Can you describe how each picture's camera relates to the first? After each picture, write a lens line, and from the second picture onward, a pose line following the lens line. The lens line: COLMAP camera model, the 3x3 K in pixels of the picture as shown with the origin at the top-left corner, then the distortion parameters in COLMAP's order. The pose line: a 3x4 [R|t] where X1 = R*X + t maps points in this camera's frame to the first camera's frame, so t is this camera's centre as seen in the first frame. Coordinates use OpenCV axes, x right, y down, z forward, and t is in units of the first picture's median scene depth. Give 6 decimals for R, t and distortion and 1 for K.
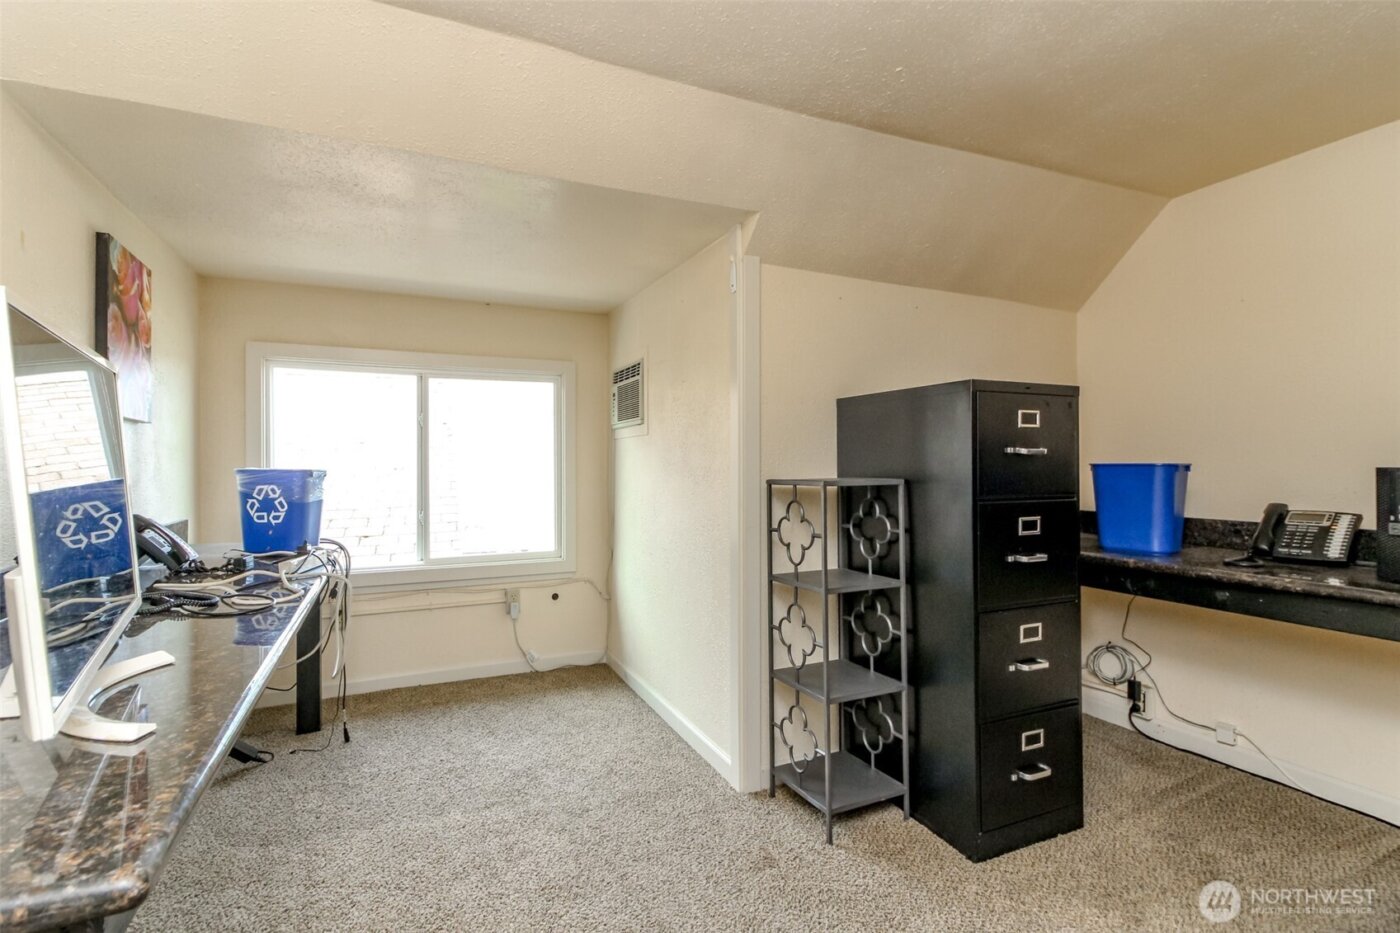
lens RADIAL K [[648.0, 0, 697.2], [0, 648.0, 463.8], [0, 0, 1]] dist [0.001977, -0.003229]
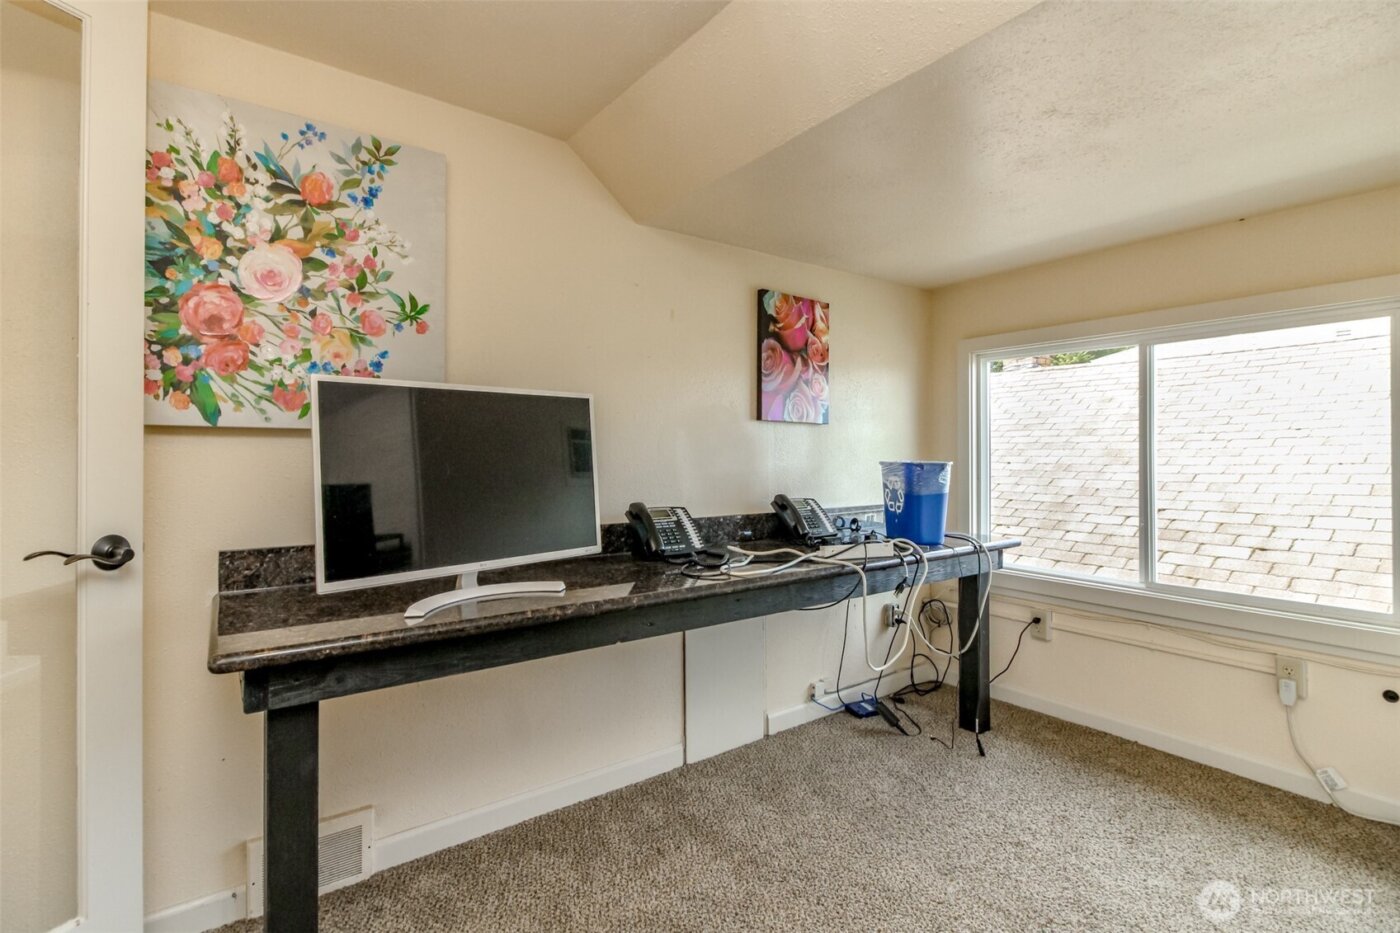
lens RADIAL K [[648.0, 0, 697.8], [0, 648.0, 457.8], [0, 0, 1]] dist [0.001977, -0.003229]
pose [[0.195896, 0.007130, -0.980599, 0.251221], [-0.003213, 0.999973, 0.006629, -0.003387], [0.980619, 0.001852, 0.195914, 0.359826]]
